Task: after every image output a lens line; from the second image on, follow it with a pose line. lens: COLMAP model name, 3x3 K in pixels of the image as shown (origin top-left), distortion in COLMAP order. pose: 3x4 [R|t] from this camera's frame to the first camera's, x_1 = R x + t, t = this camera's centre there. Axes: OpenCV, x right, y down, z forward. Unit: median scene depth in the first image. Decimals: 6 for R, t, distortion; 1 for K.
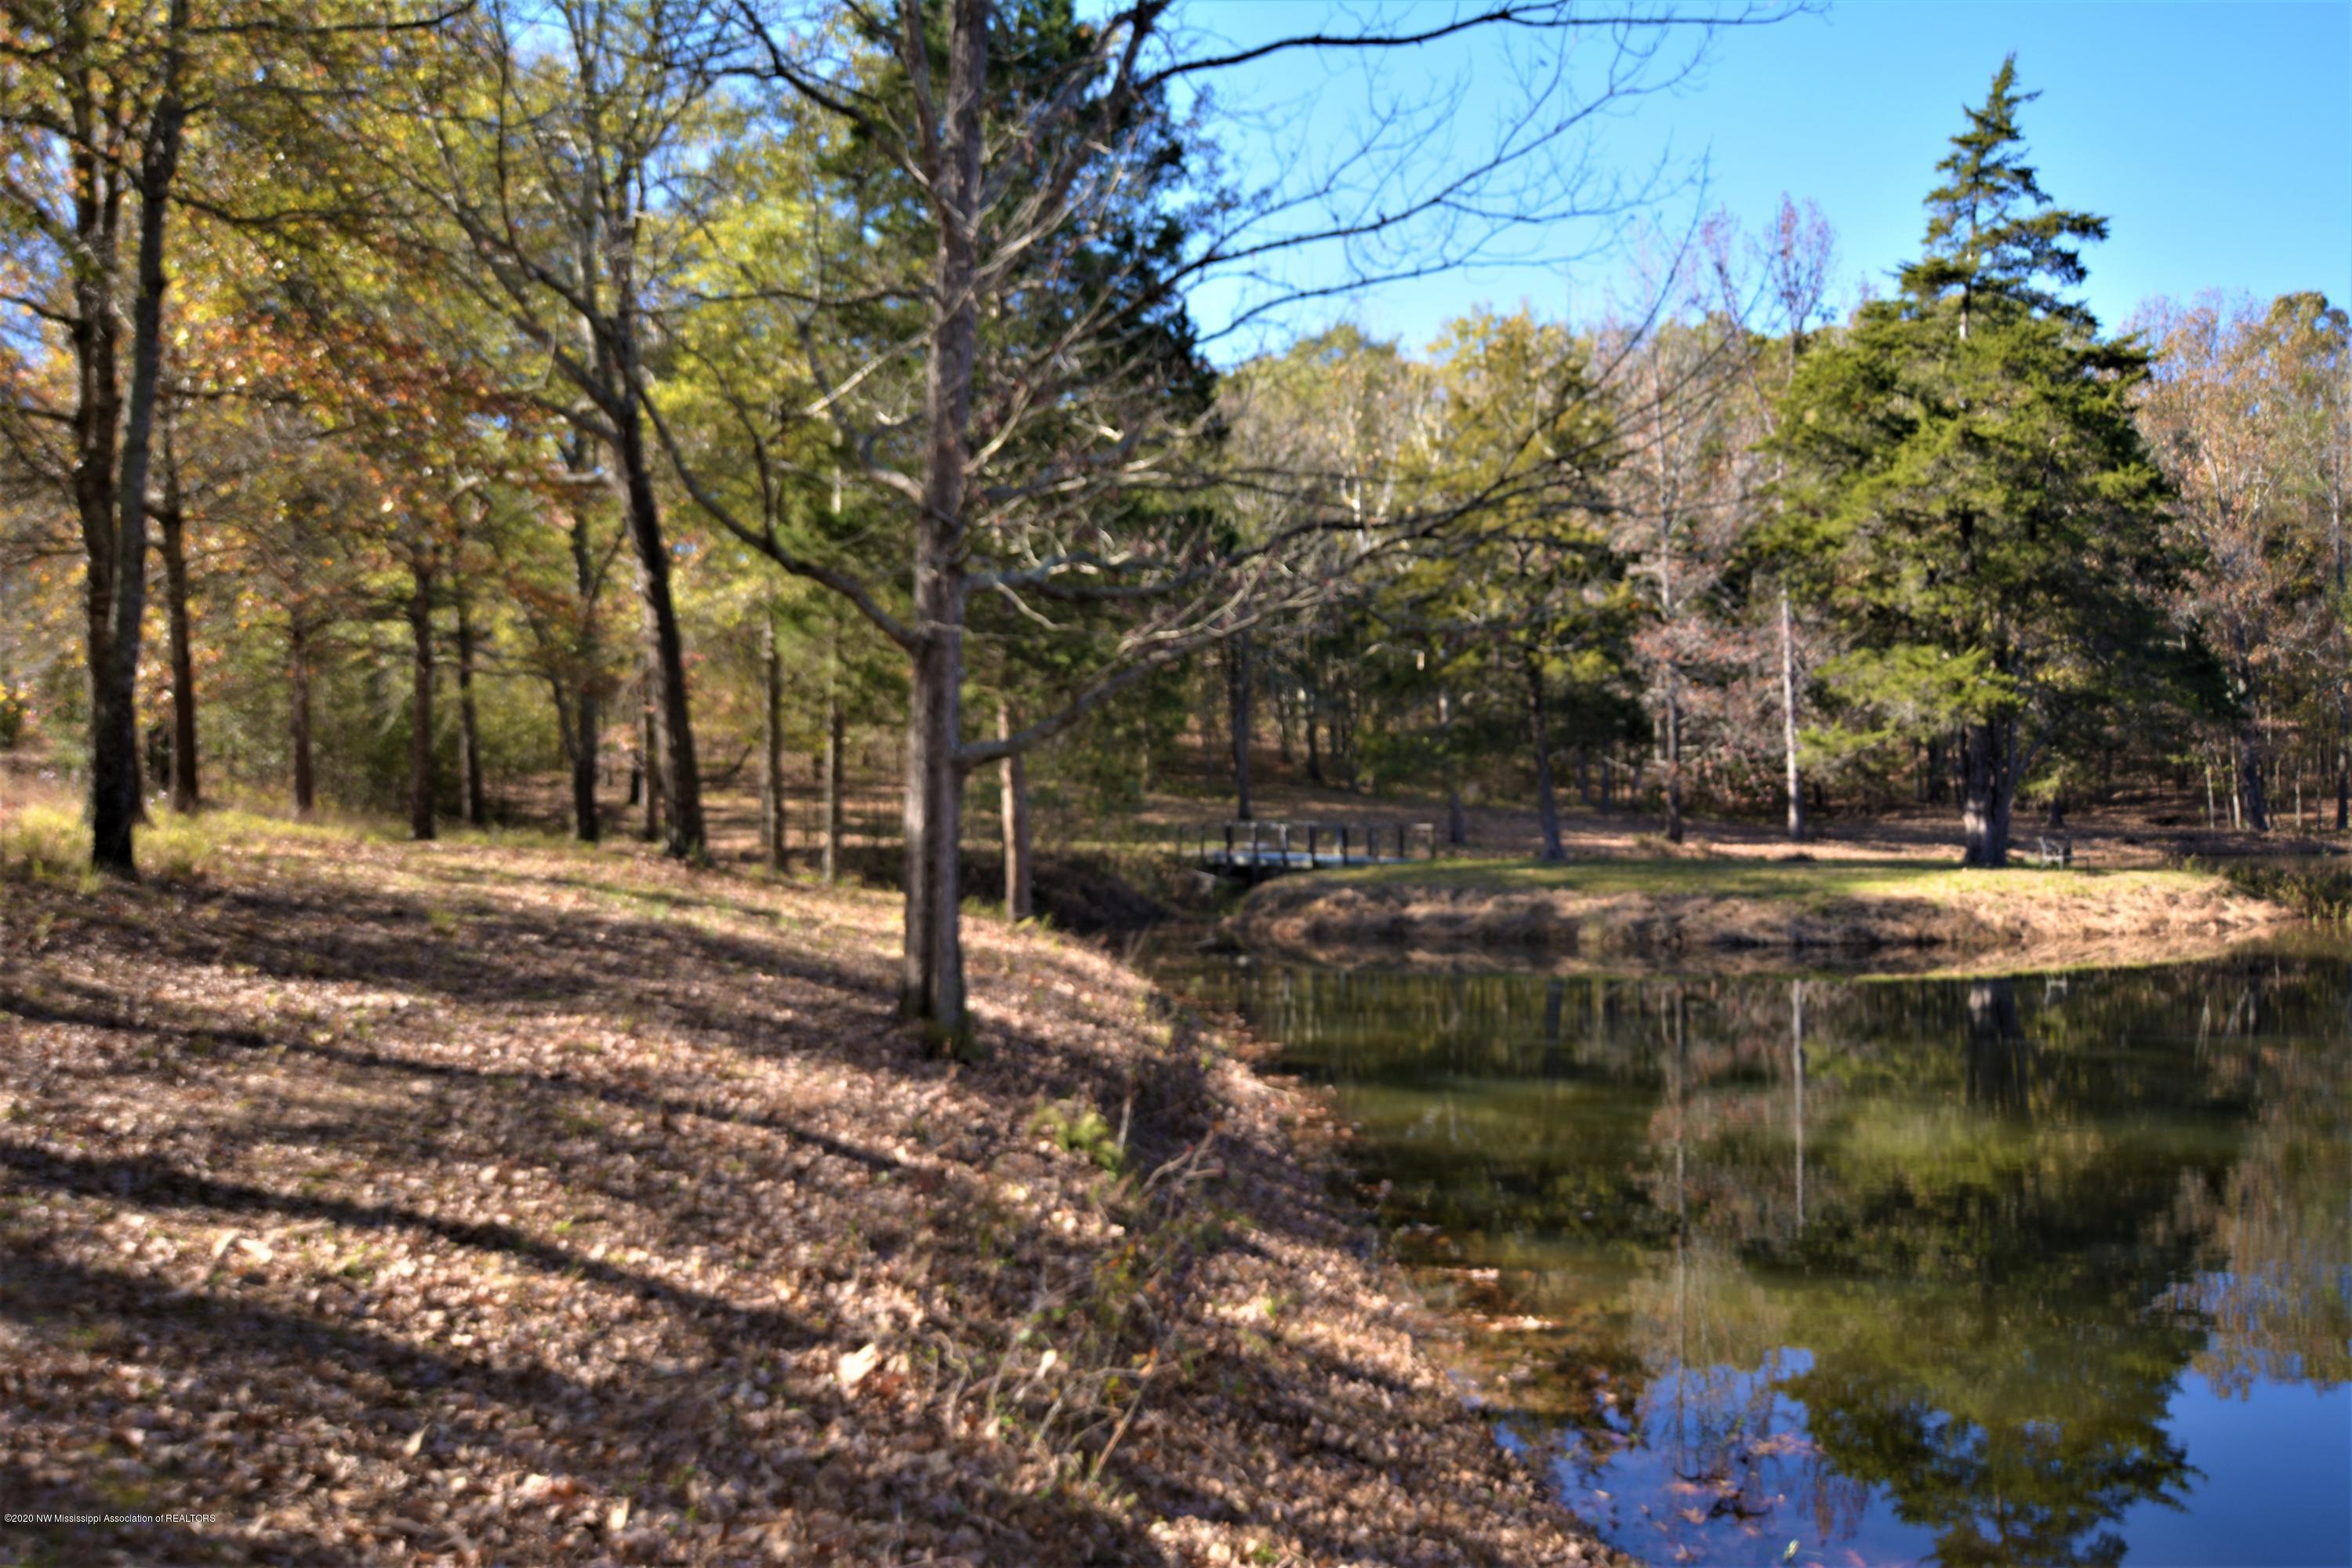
lens RADIAL K [[1926.7, 0, 1170.5], [0, 1926.7, 779.9], [0, 0, 1]] dist [-0.012787, 0.064612]
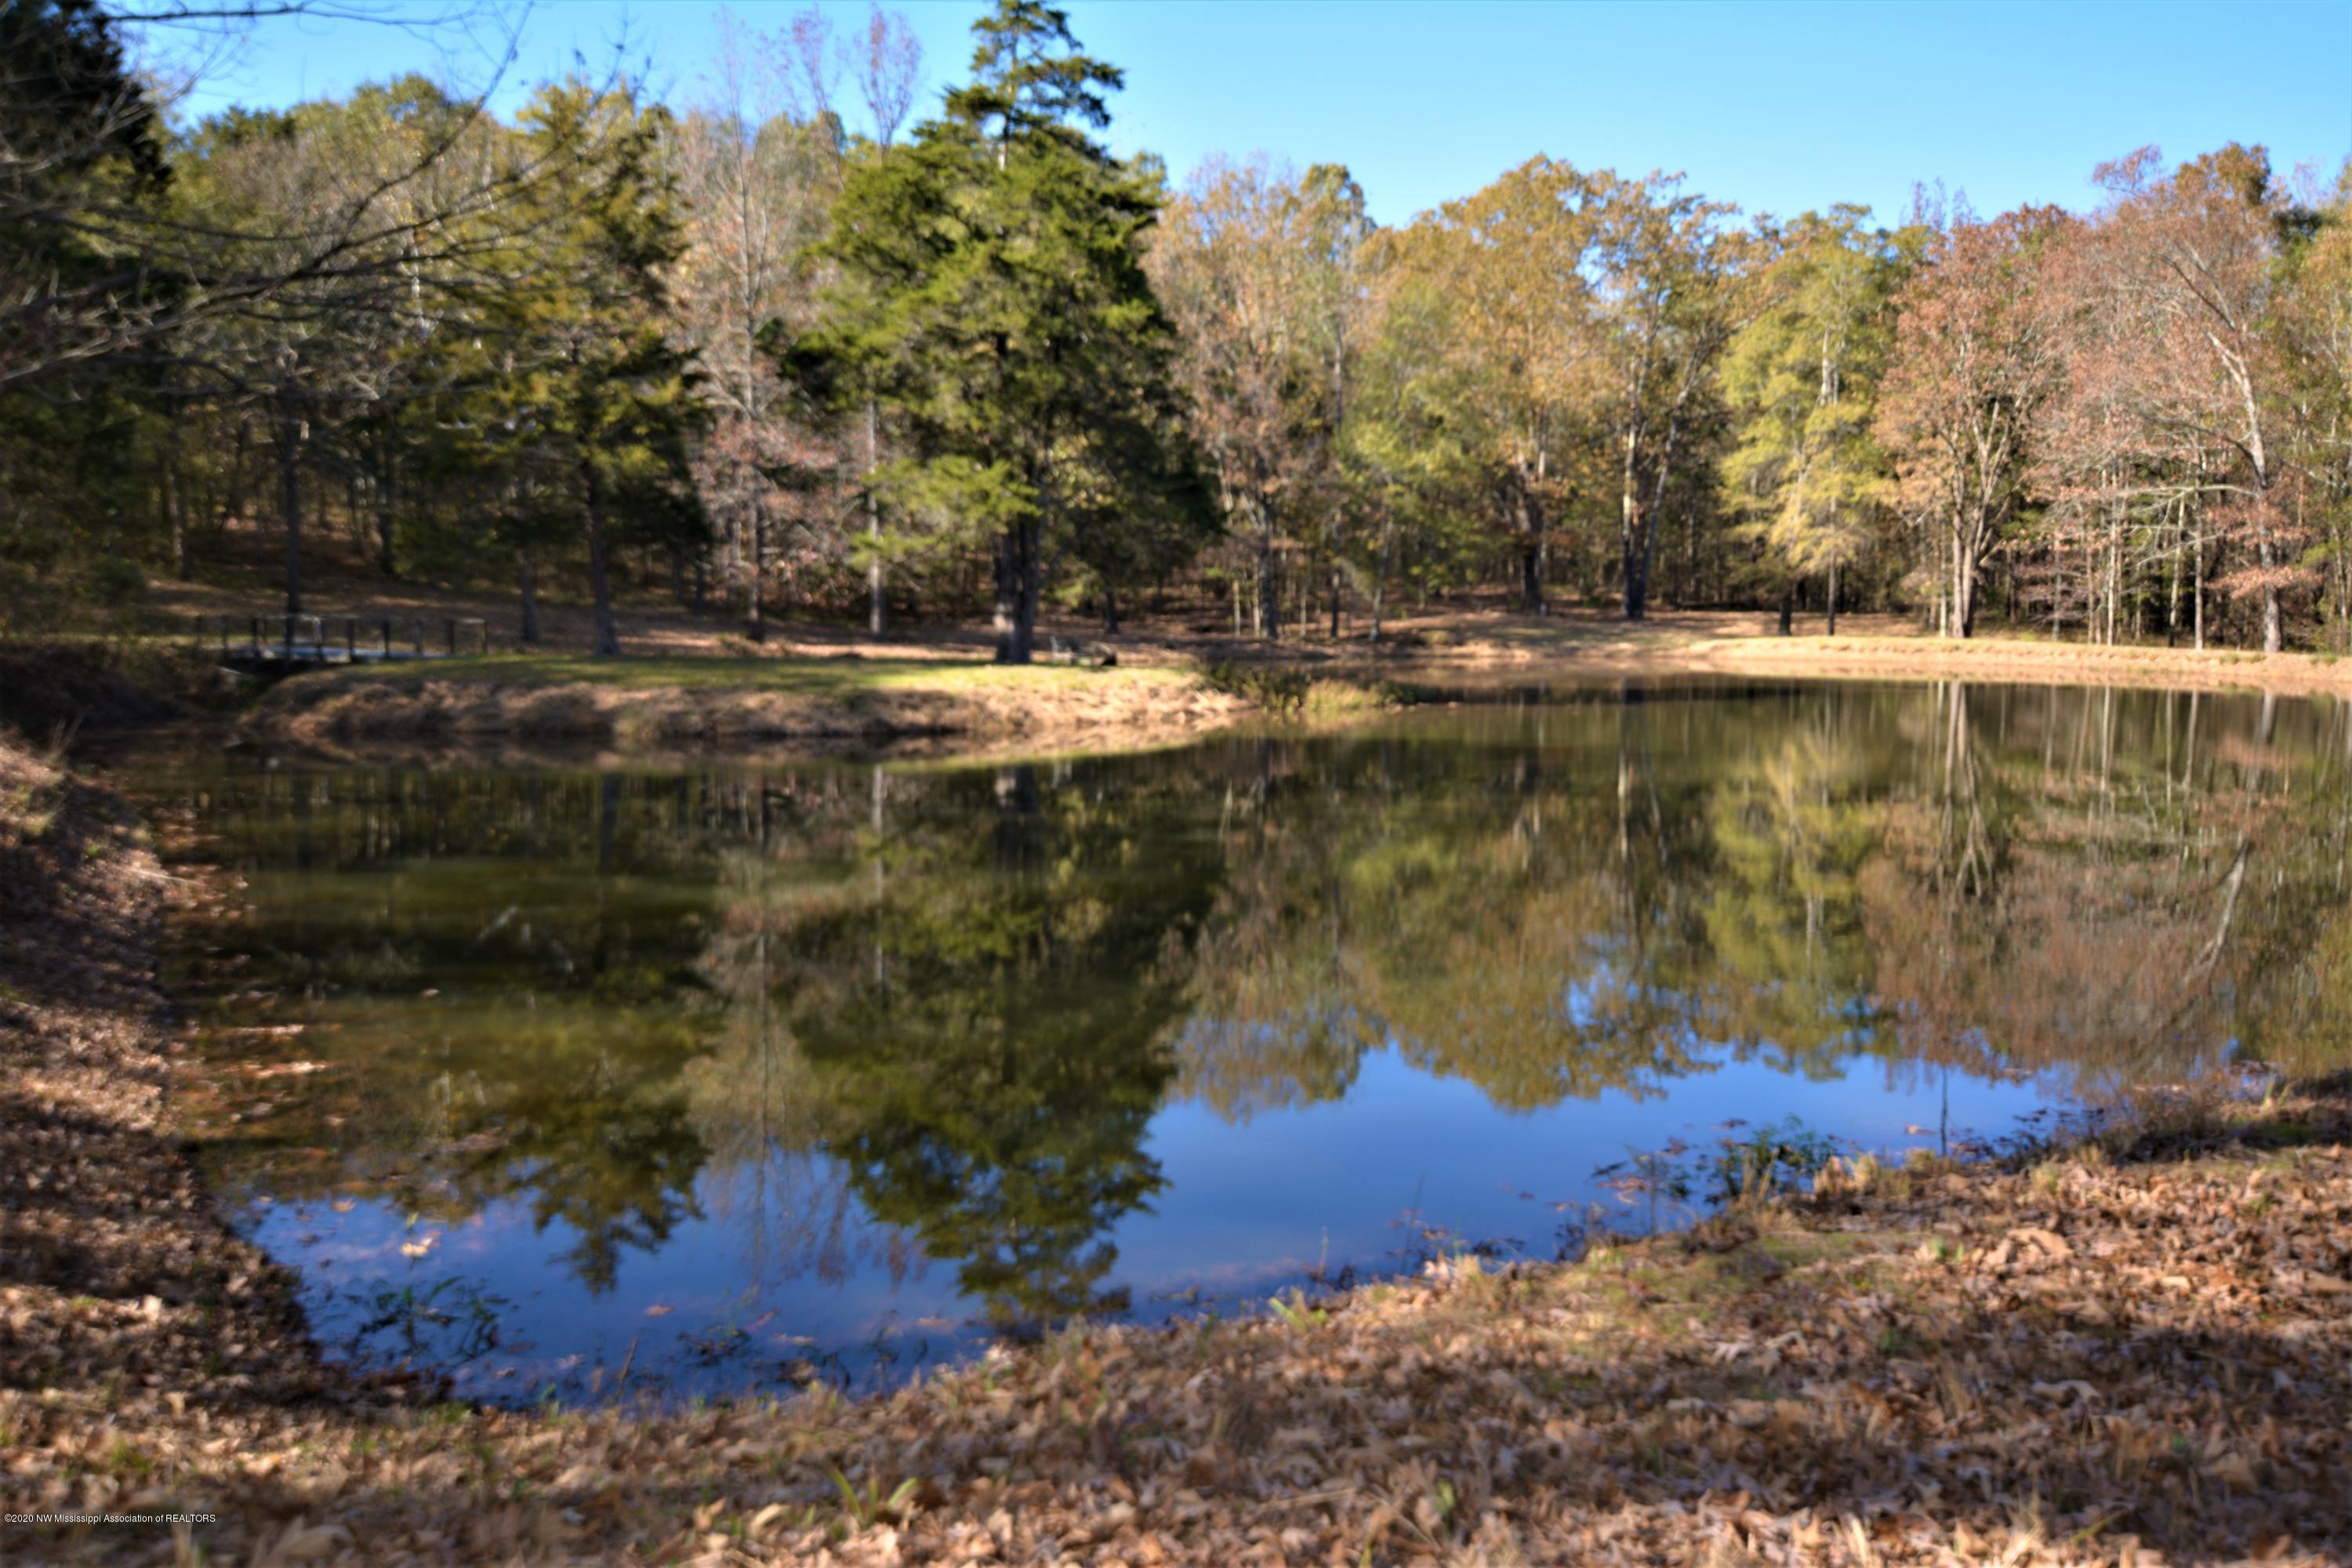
lens RADIAL K [[1926.7, 0, 1170.5], [0, 1926.7, 779.9], [0, 0, 1]] dist [-0.012787, 0.064612]
pose [[0.906297, -0.019806, 0.422178, 0.041964], [-0.022466, 0.995231, 0.094919, 0.004402], [-0.422045, -0.095509, 0.901530, -0.029069]]
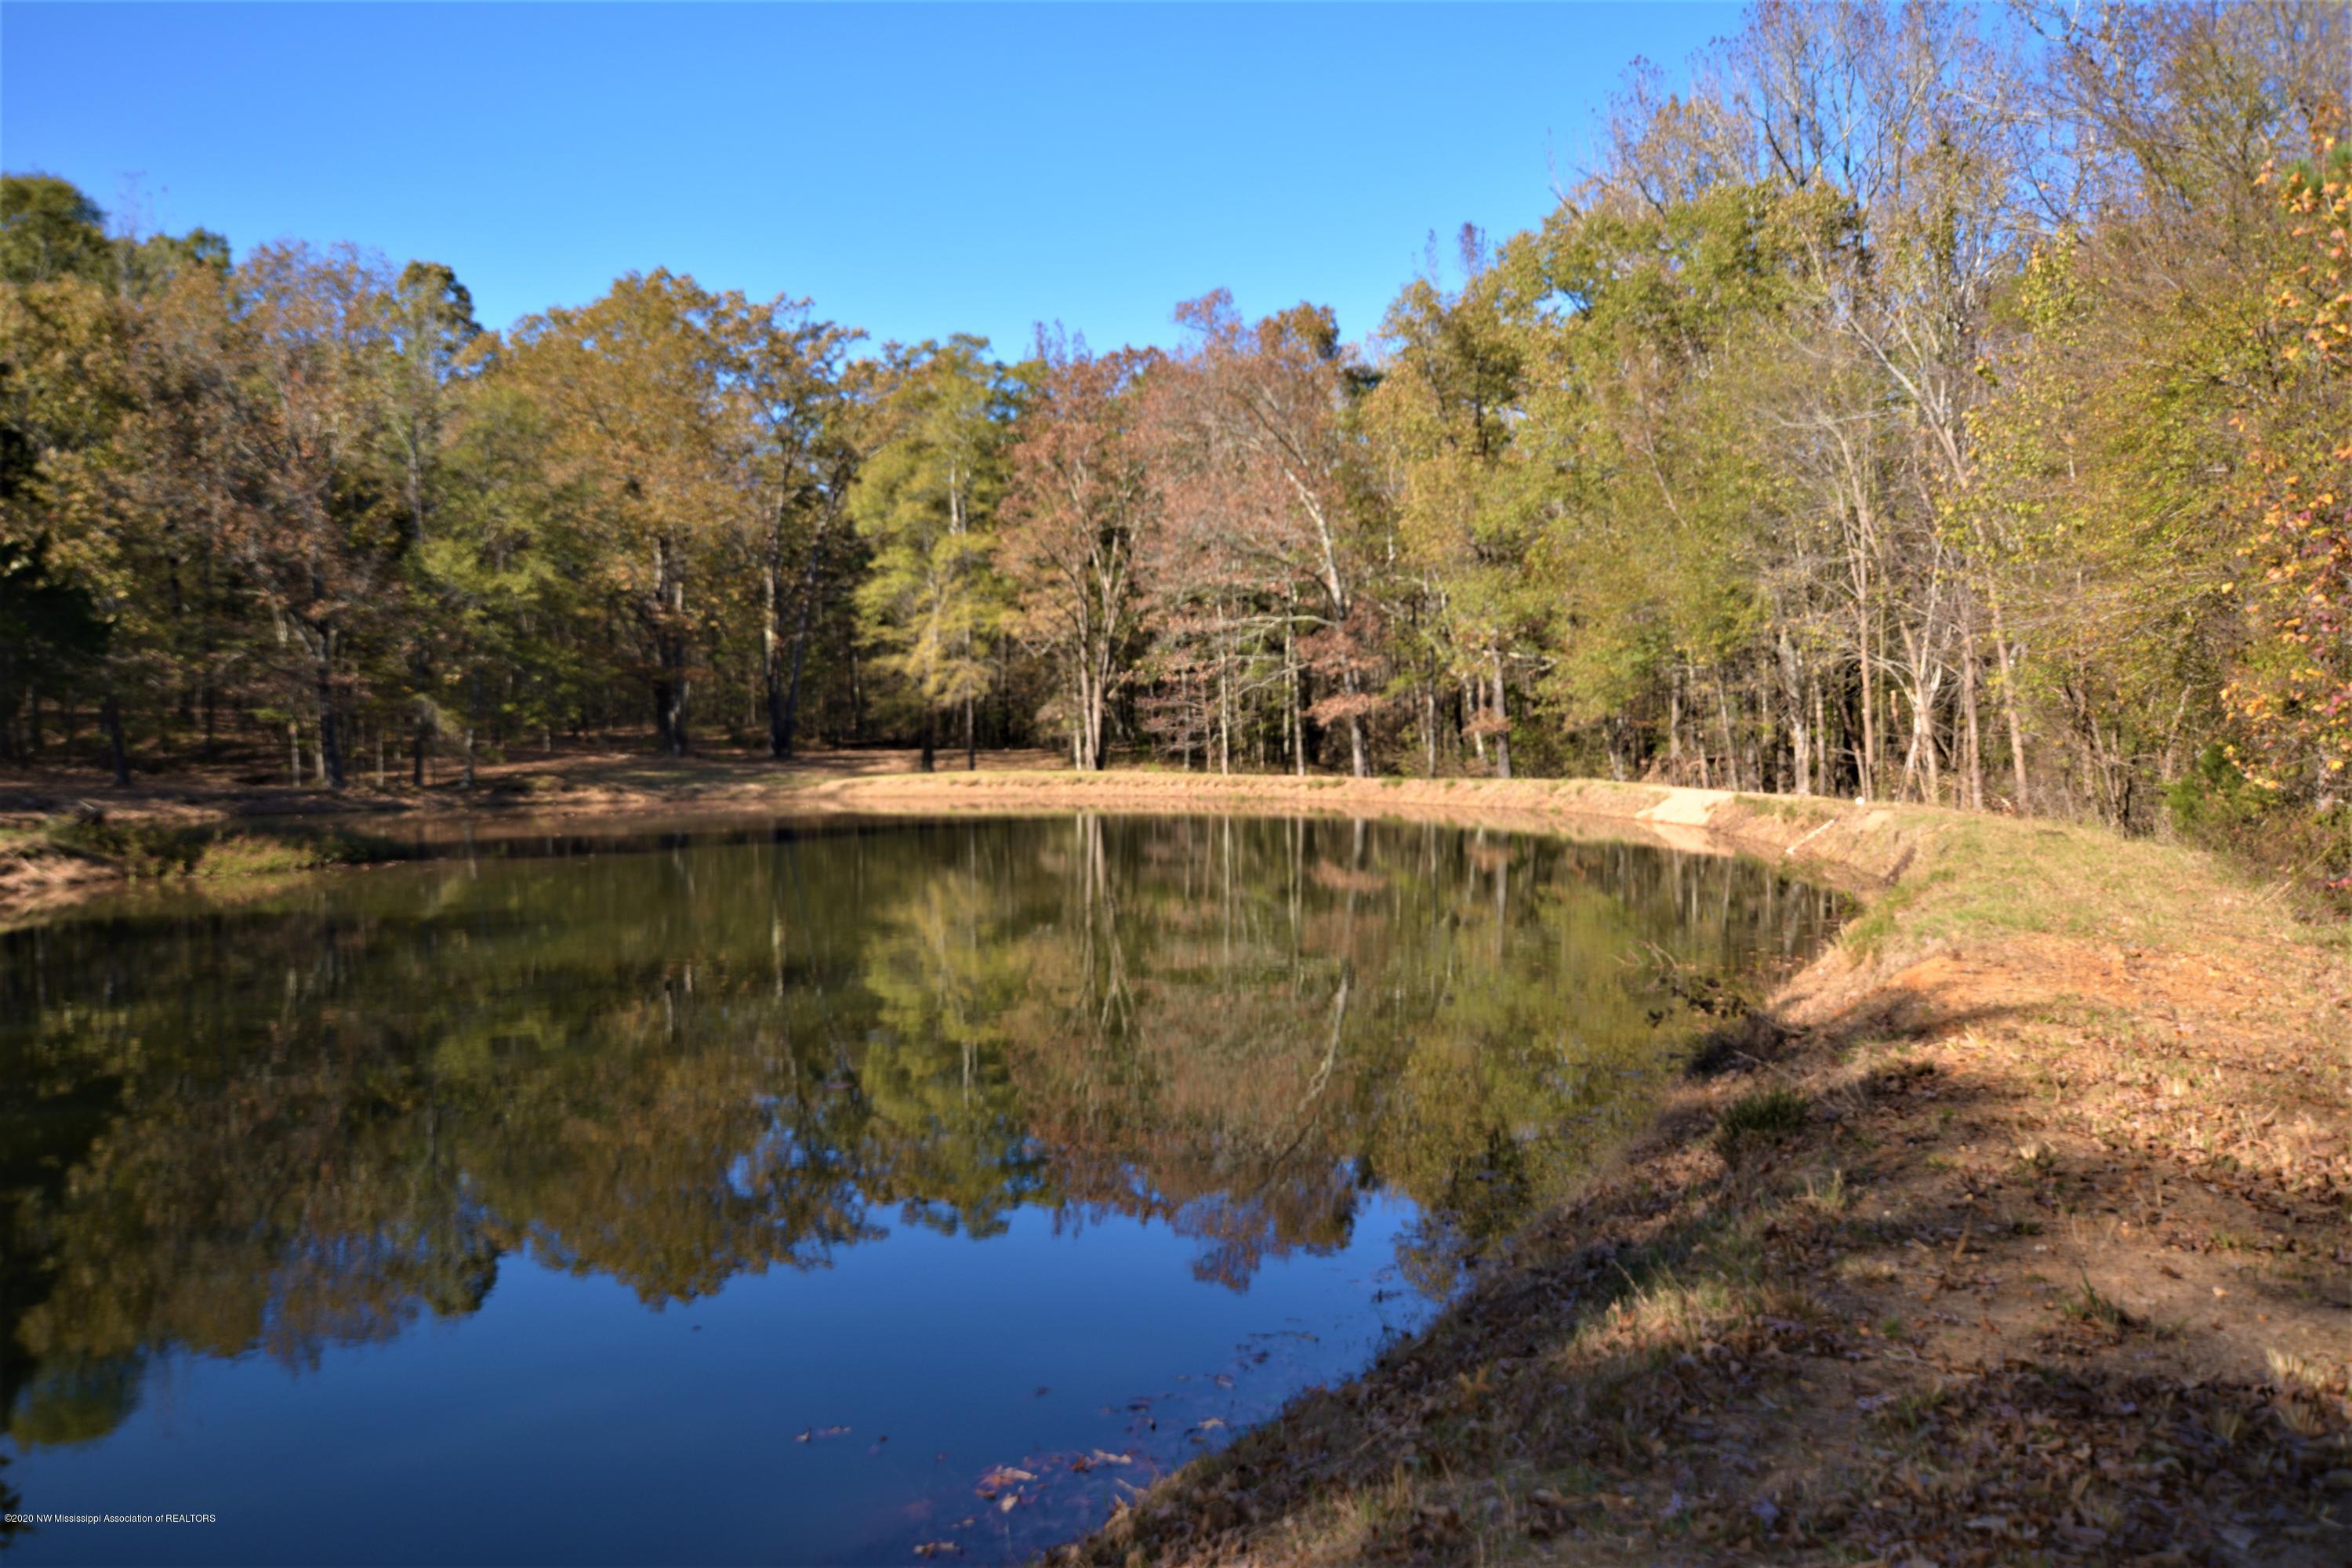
lens RADIAL K [[1926.7, 0, 1170.5], [0, 1926.7, 779.9], [0, 0, 1]] dist [-0.012787, 0.064612]
pose [[0.675595, -0.007240, 0.737238, 0.229645], [-0.004902, 0.999886, 0.014311, 0.010405], [-0.737257, -0.013283, 0.675482, 0.046678]]
